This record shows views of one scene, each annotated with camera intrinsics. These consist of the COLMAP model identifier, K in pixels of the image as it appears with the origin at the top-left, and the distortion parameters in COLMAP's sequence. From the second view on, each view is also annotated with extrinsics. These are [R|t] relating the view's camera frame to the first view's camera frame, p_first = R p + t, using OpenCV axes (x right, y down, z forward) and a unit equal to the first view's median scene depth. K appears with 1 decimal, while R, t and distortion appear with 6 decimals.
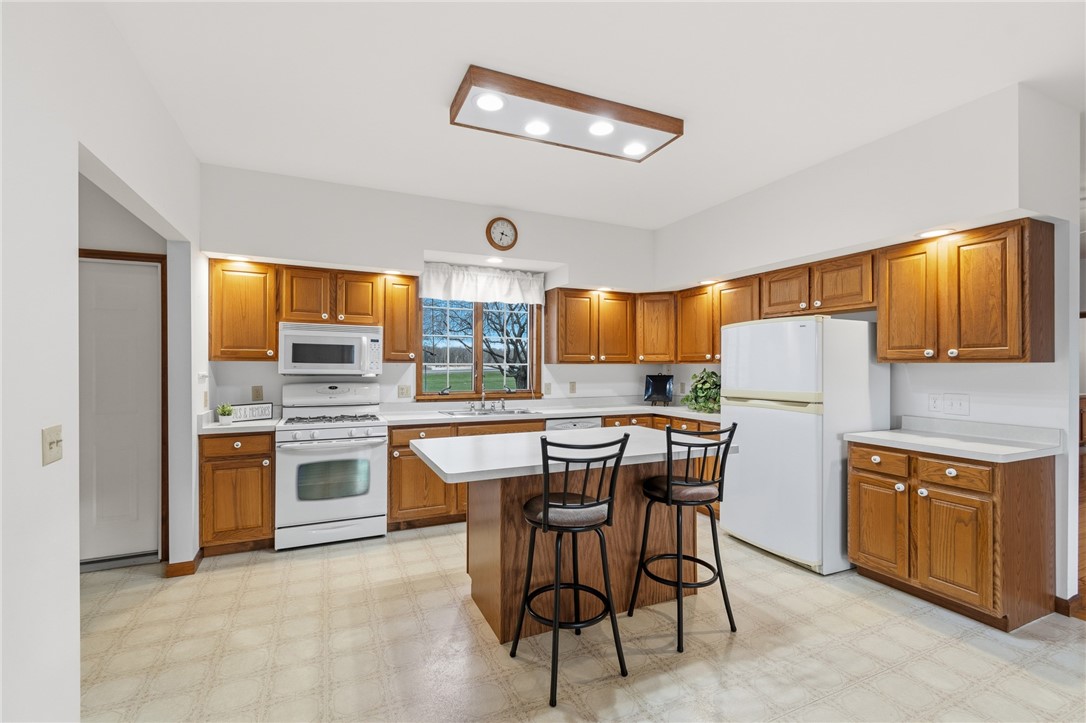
lens RADIAL K [[479.5, 0, 531.8], [0, 479.5, 361.3], [0, 0, 1]] dist [-0.000881, -0.000220]
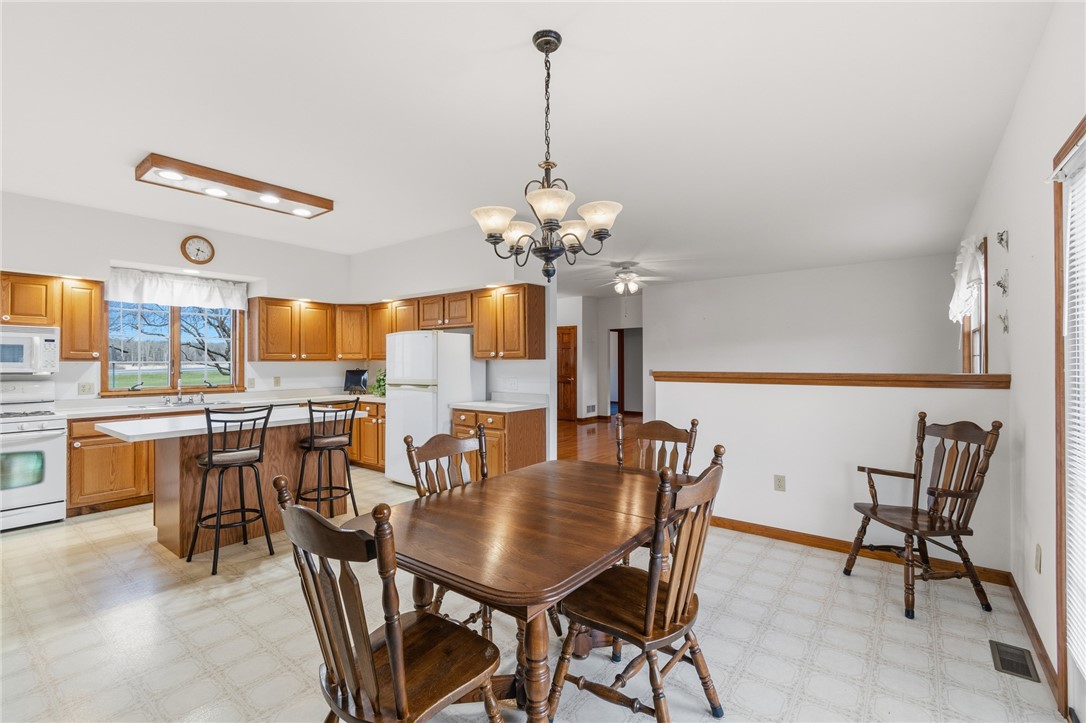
lens RADIAL K [[483.5, 0, 545.3], [0, 483.5, 357.1], [0, 0, 1]] dist [-0.001644, -0.001072]
pose [[0.872827, -0.000753, 0.488030, 0.106990], [0.001829, 0.999997, -0.001728, -0.002669], [-0.488027, 0.002400, 0.872825, -0.457324]]
